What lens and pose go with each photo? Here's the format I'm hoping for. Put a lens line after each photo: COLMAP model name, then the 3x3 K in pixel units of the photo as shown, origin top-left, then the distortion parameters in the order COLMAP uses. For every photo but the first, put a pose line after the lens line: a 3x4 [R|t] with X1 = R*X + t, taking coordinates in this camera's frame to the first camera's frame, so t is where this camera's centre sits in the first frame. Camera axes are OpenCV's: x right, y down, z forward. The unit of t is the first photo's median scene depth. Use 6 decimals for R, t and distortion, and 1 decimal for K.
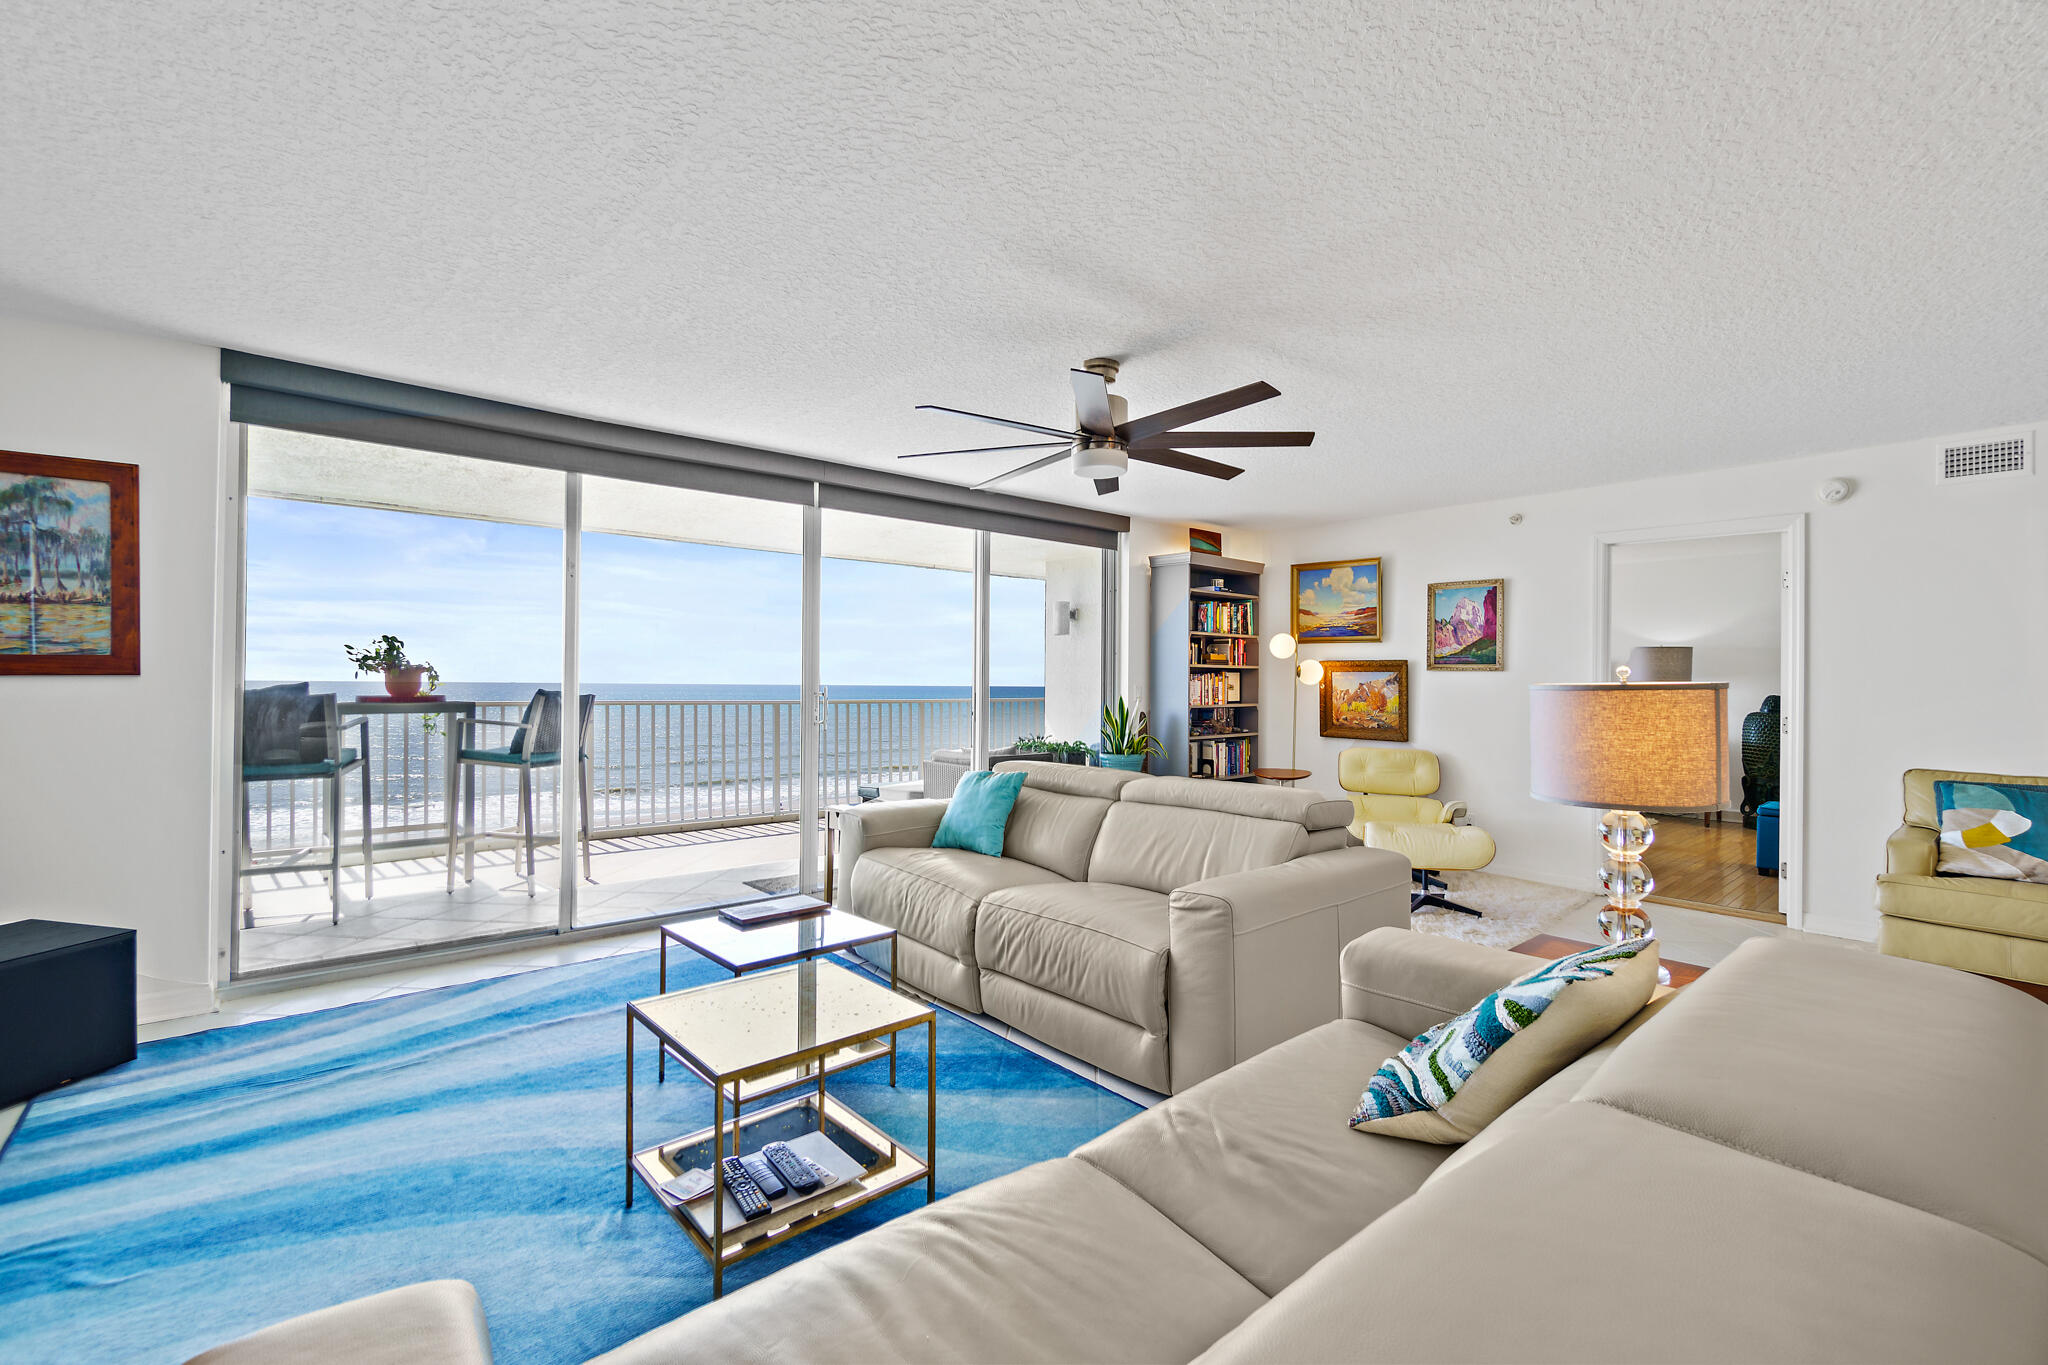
lens RADIAL K [[889.8, 0, 1005.7], [0, 889.8, 669.5], [0, 0, 1]] dist [-0.001463, 0.000529]
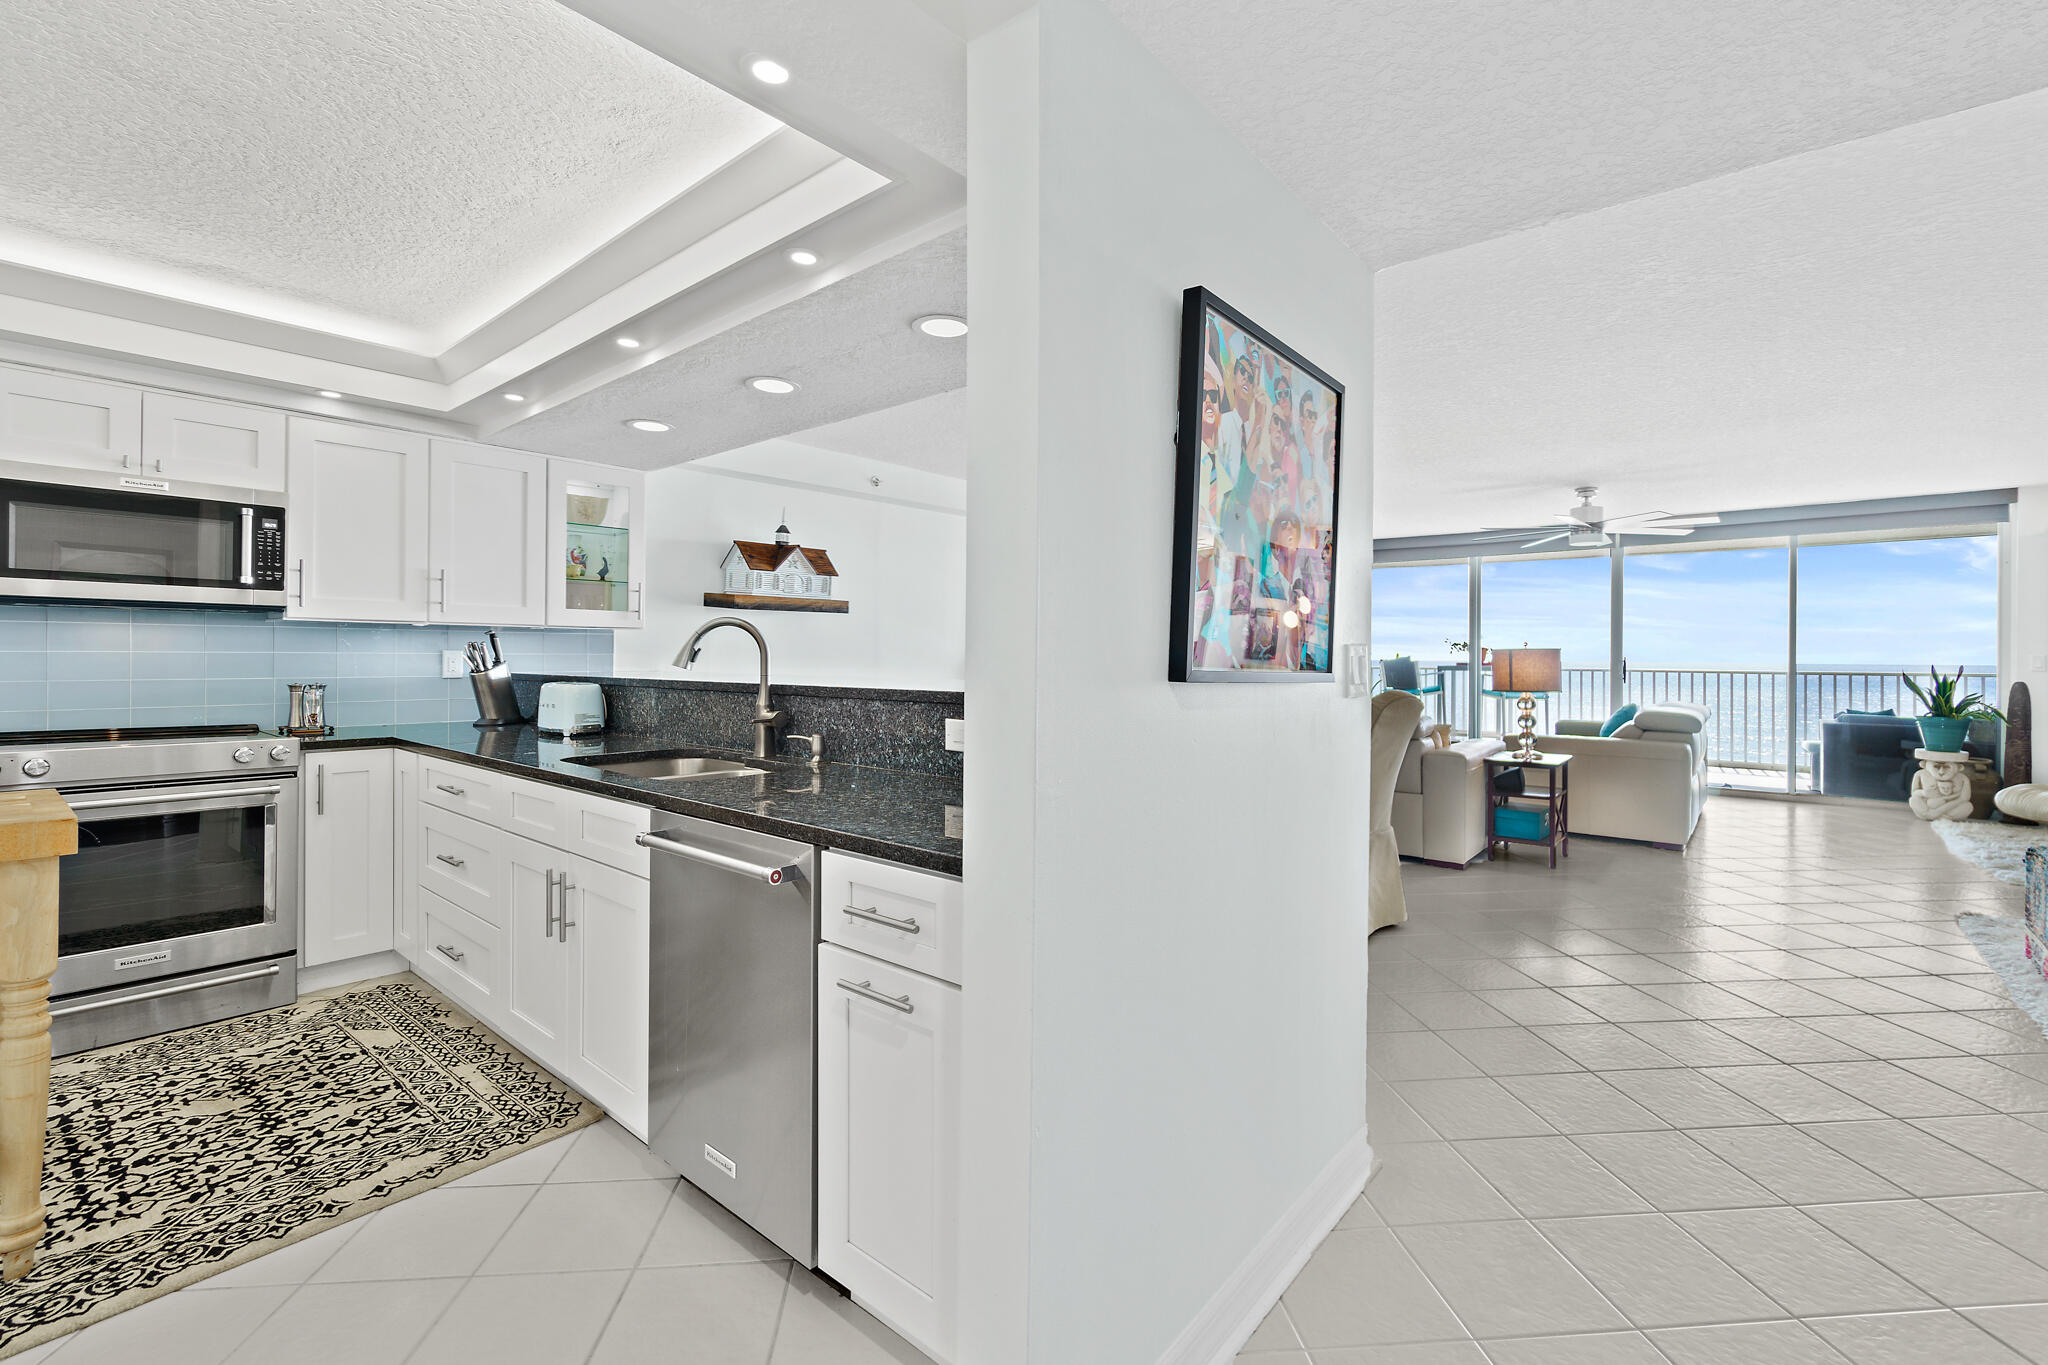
lens RADIAL K [[889.8, 0, 1017.6], [0, 889.8, 658.1], [0, 0, 1]] dist [-0.001463, 0.000529]
pose [[0.165492, -0.004240, -0.986202, 1.052705], [0.011906, 0.999926, -0.002301, 0.011228], [0.986139, -0.011361, 0.165530, -0.320340]]
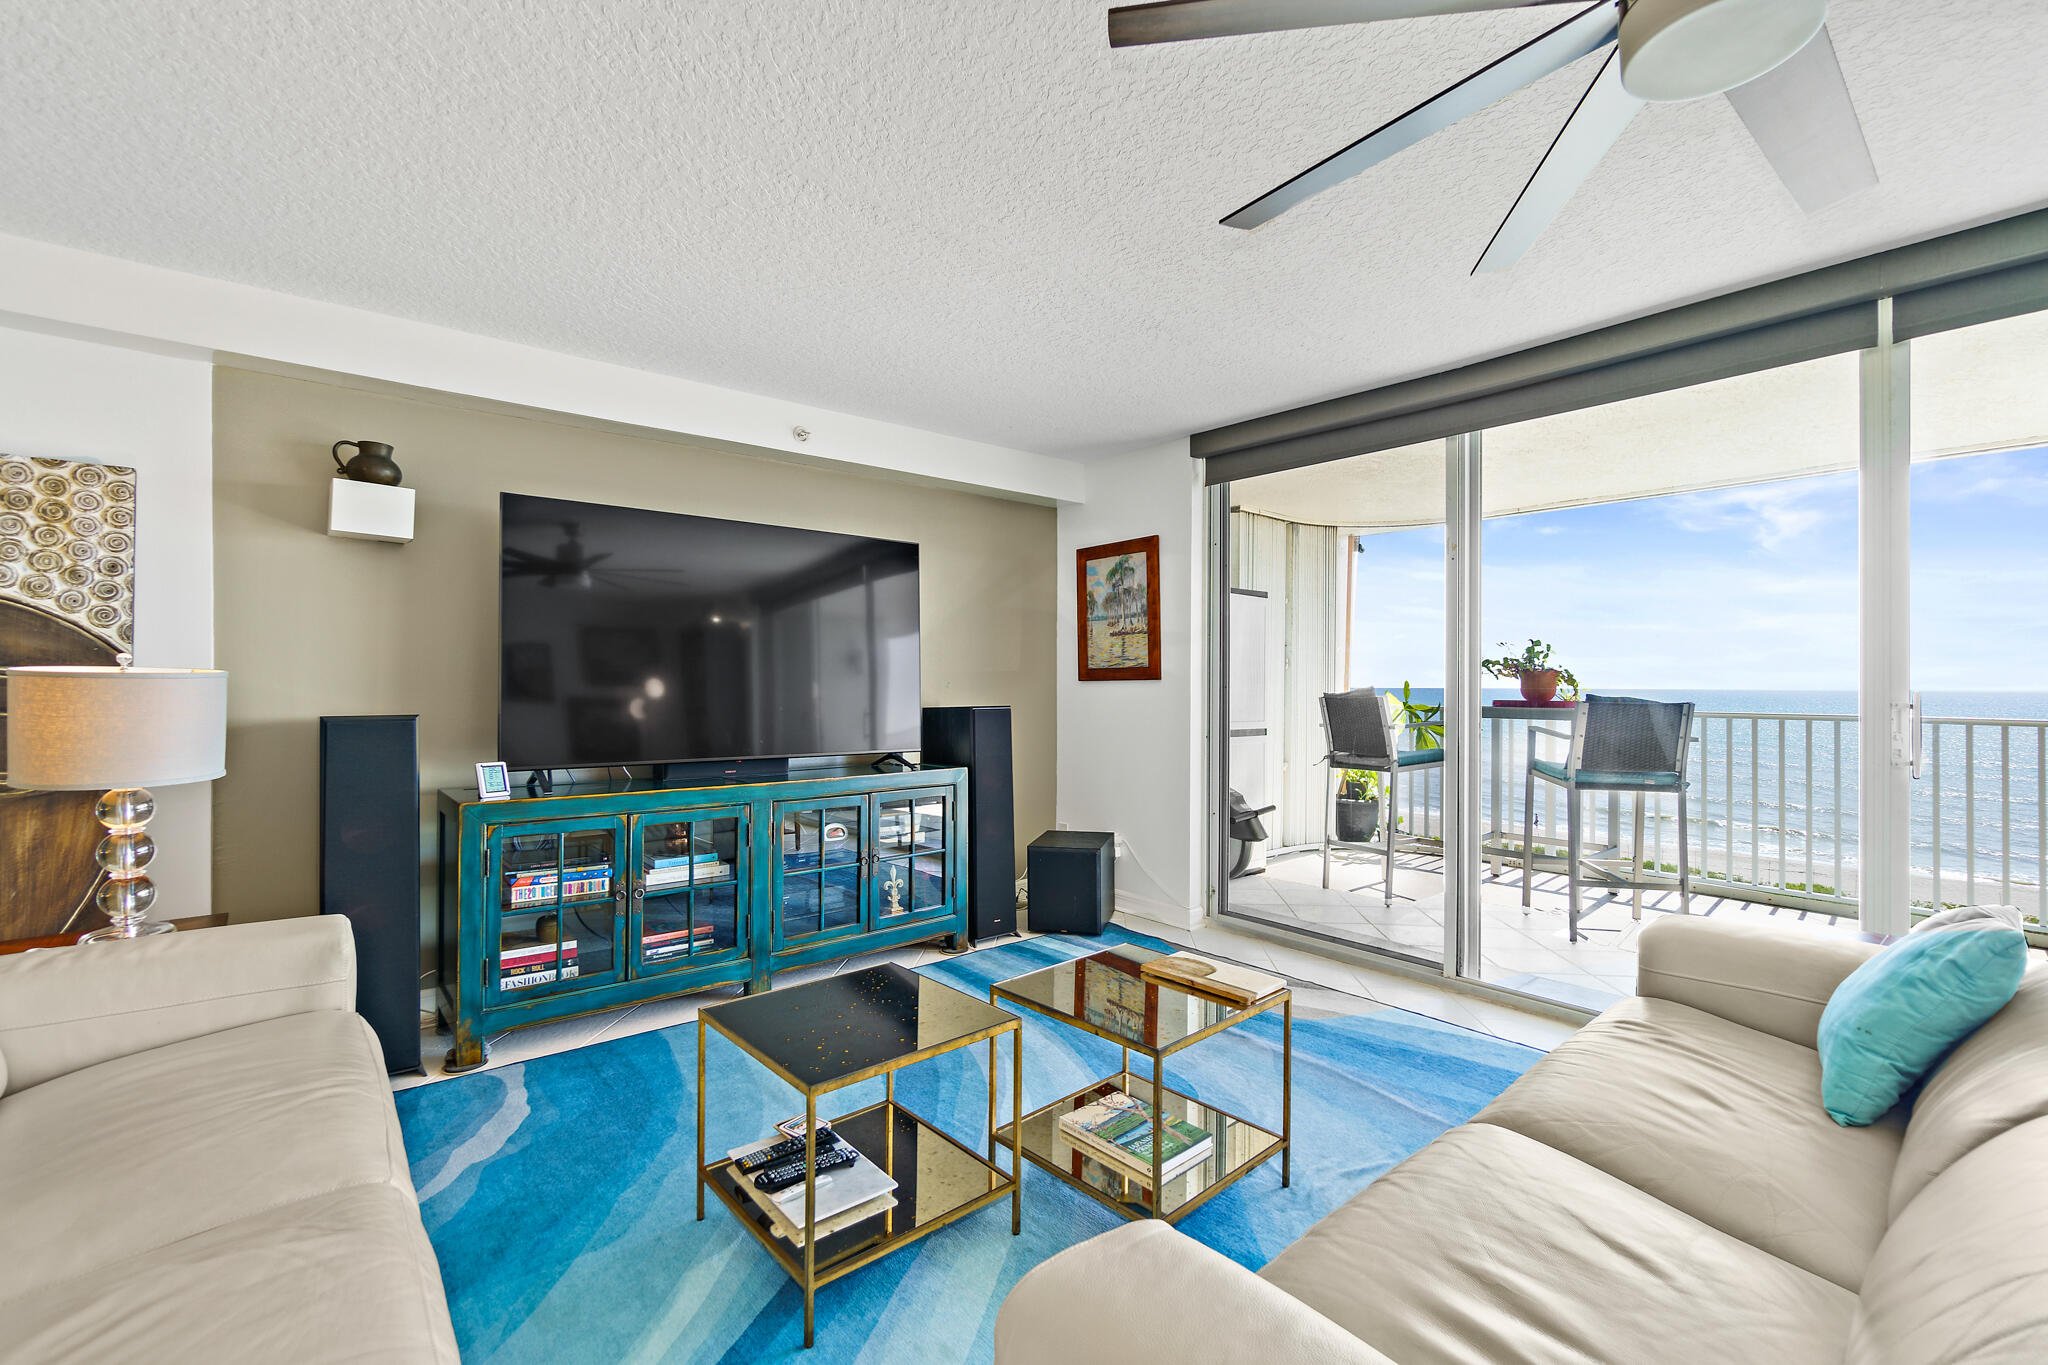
lens RADIAL K [[889.8, 0, 1033.2], [0, 889.8, 681.3], [0, 0, 1]] dist [-0.001463, 0.000529]
pose [[0.004903, -0.009486, -0.999943, 0.254337], [0.009884, 0.999907, -0.009437, 0.010814], [0.999939, -0.009837, 0.004996, 0.425849]]
